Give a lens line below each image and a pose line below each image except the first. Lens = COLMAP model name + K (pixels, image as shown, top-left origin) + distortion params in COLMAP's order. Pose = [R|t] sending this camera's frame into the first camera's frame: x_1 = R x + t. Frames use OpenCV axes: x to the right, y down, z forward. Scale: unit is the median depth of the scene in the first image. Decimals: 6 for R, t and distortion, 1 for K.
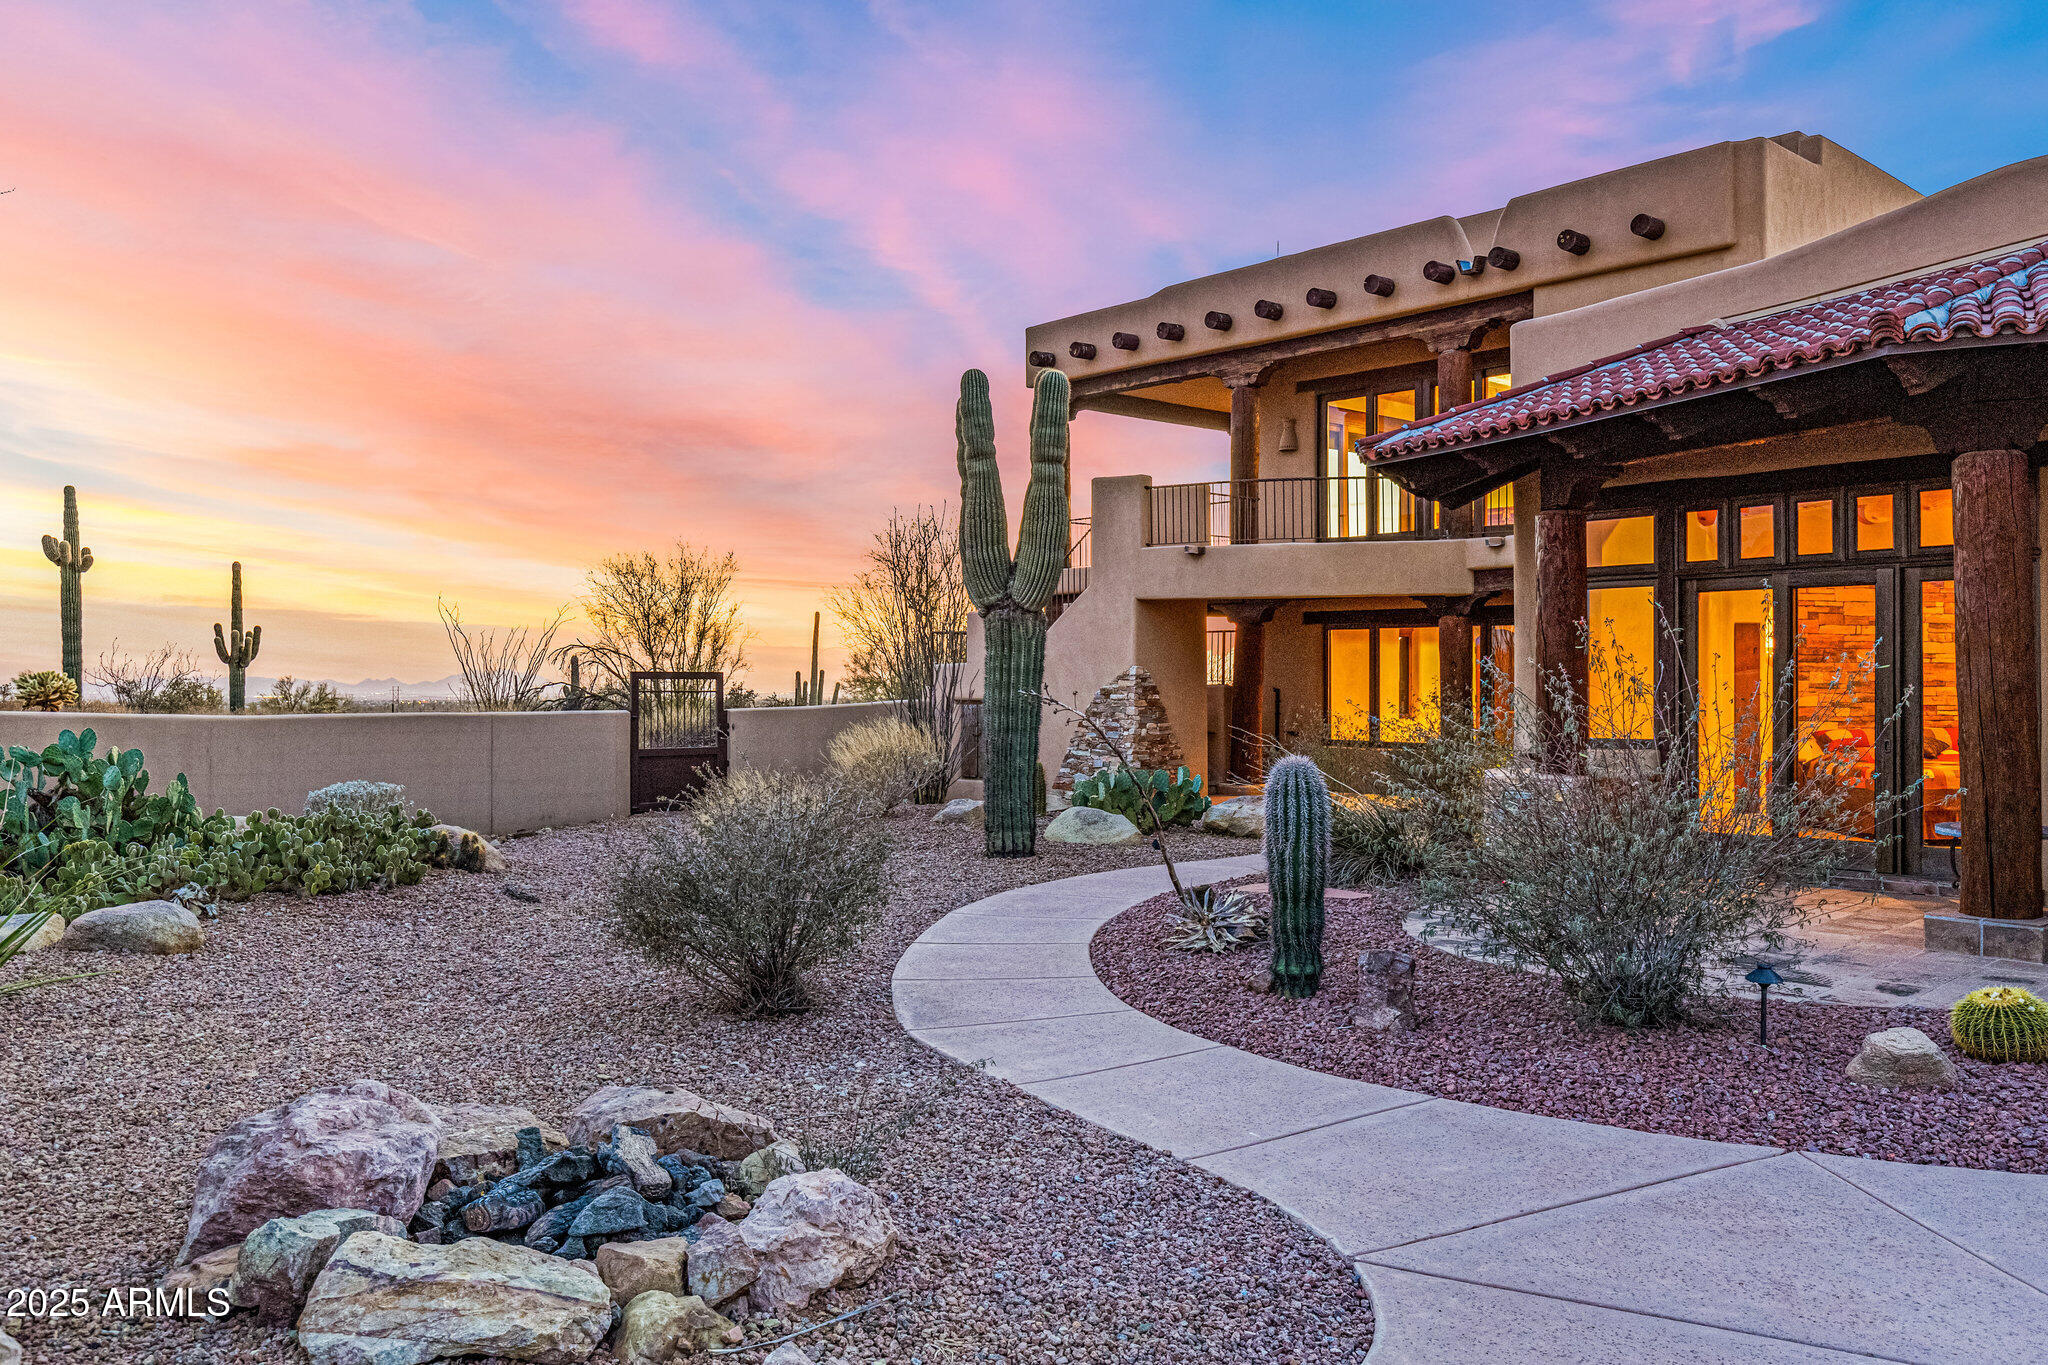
lens RADIAL K [[1601.7, 0, 1065.3], [0, 1601.7, 675.8], [0, 0, 1]] dist [-0.000661, 0.000812]
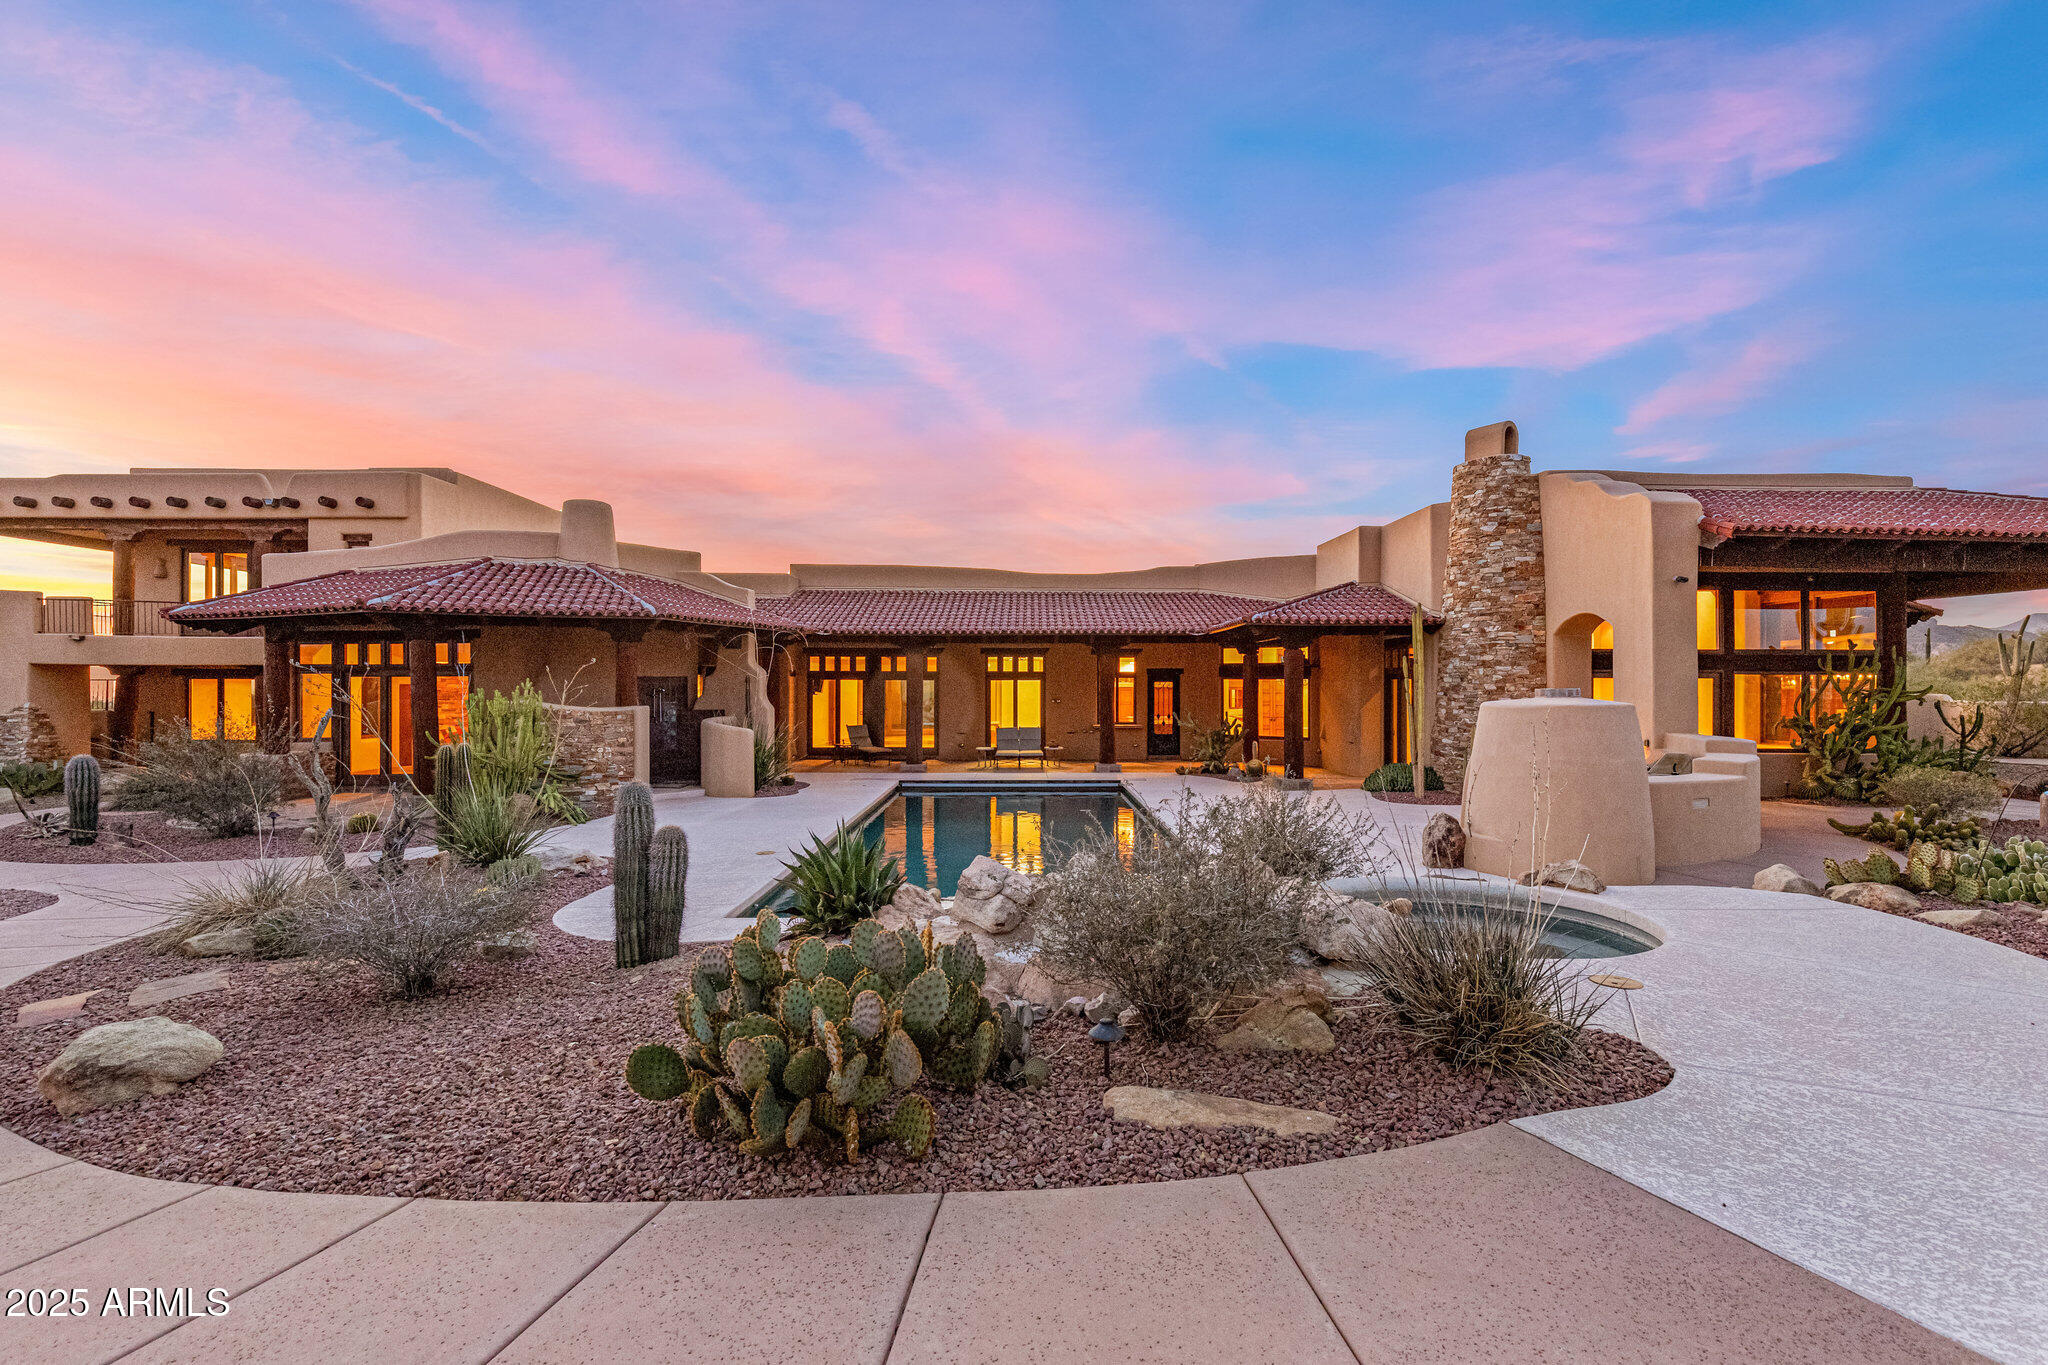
lens RADIAL K [[948.4, 0, 1024.0], [0, 948.4, 682.5], [0, 0, 1]] dist [0.001842, 0.001351]
pose [[0.677946, 0.003330, 0.735104, 0.017153], [-0.002003, 0.999994, -0.002683, -0.027025], [-0.735109, 0.000346, 0.677949, -0.475085]]
